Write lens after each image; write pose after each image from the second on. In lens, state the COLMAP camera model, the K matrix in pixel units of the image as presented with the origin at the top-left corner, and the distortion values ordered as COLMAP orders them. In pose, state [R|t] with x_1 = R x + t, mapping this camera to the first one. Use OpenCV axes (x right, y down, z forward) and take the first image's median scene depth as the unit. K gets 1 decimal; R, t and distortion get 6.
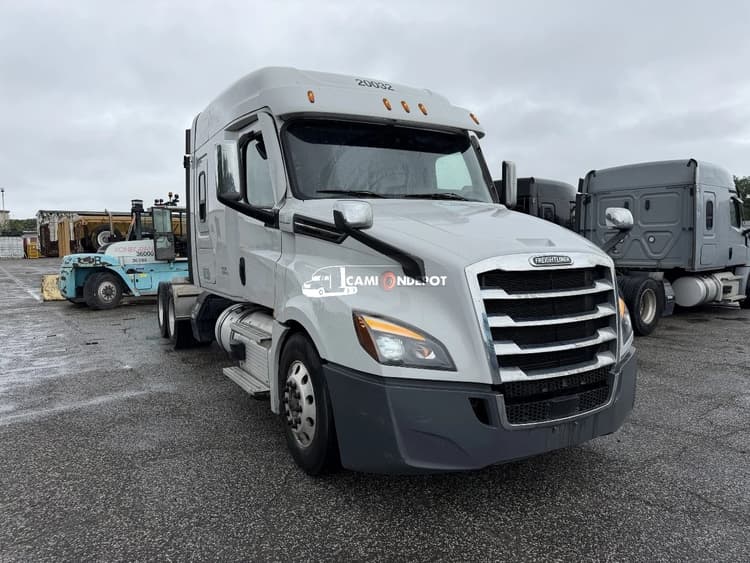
lens RADIAL K [[584.7, 0, 375.0], [0, 584.7, 281.5], [0, 0, 1]] dist [-0.006003, -0.001176]
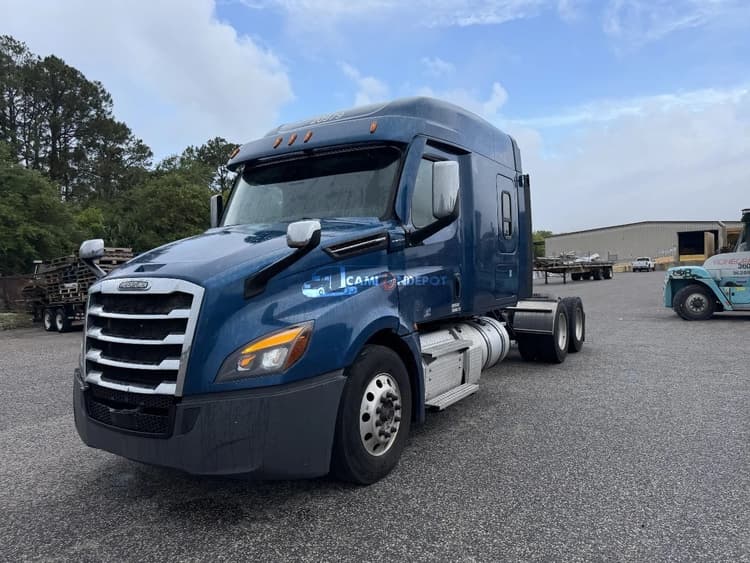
lens RADIAL K [[532.0, 0, 375.0], [0, 532.0, 281.5], [0, 0, 1]] dist [0.000433, 0.000278]
pose [[0.483884, 0.022745, -0.874837, 1.204048], [-0.038155, 0.999260, 0.004876, -0.056554], [0.874300, 0.031020, 0.484394, 0.780781]]
